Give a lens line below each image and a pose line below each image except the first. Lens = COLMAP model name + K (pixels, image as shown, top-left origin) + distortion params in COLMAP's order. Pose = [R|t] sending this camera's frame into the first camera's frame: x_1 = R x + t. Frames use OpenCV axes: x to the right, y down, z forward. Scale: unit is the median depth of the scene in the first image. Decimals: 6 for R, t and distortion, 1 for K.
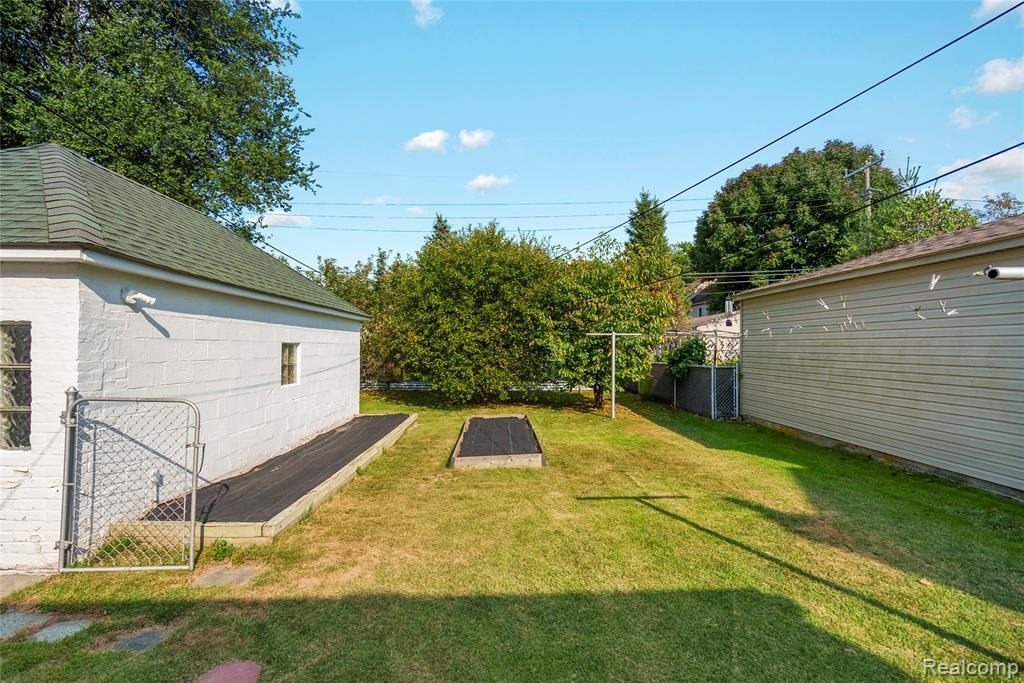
lens RADIAL K [[460.3, 0, 510.8], [0, 460.3, 343.8], [0, 0, 1]] dist [-0.005619, 0.003476]
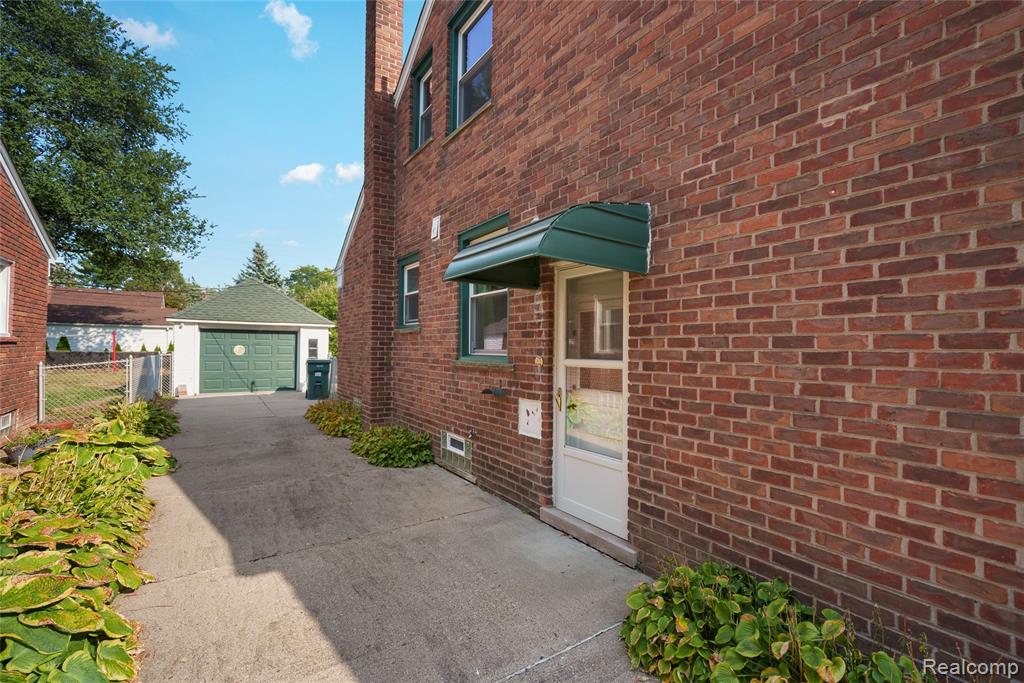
lens RADIAL K [[460.3, 0, 510.8], [0, 460.3, 343.8], [0, 0, 1]] dist [-0.005619, 0.003476]
pose [[0.854788, 0.010552, 0.518869, -0.833285], [-0.014714, 0.999884, 0.003907, -0.020753], [-0.518768, -0.010974, 0.854845, -1.882277]]
